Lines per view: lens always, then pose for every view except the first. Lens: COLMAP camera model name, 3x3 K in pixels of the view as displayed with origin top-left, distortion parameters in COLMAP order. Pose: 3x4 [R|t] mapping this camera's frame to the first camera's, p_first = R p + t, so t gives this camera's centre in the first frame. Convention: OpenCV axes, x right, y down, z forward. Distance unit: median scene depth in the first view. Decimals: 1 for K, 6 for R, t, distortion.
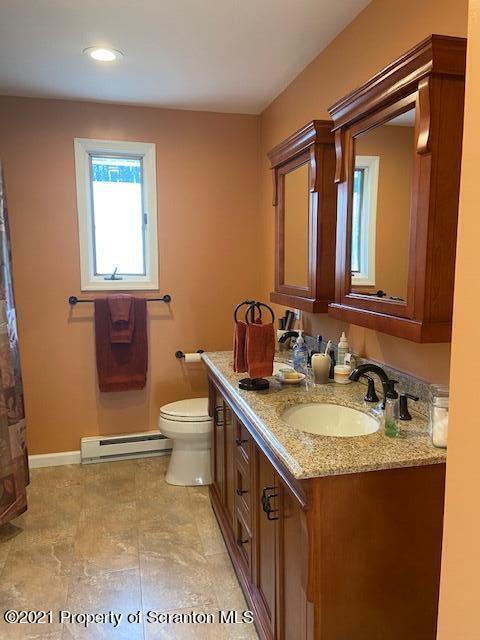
lens RADIAL K [[485.7, 0, 240.2], [0, 485.7, 312.8], [0, 0, 1]] dist [0.132954, -0.153022]
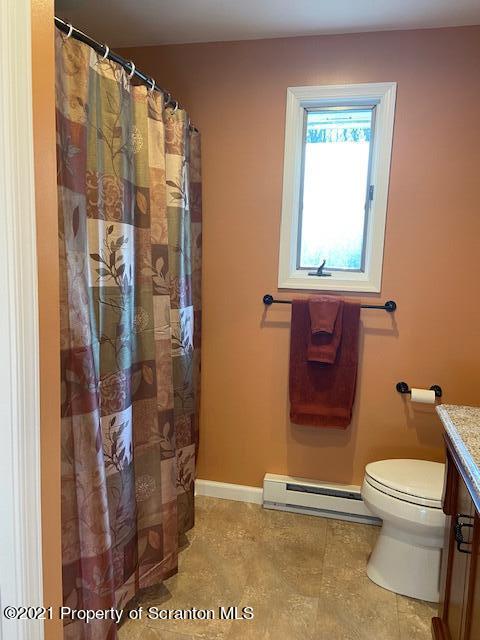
lens RADIAL K [[485.7, 0, 240.2], [0, 485.7, 312.8], [0, 0, 1]] dist [0.132954, -0.153022]
pose [[0.890261, 0.084736, -0.447498, -0.027347], [-0.080763, 0.996340, 0.027991, -0.022735], [0.448232, 0.011222, 0.893847, 0.281900]]
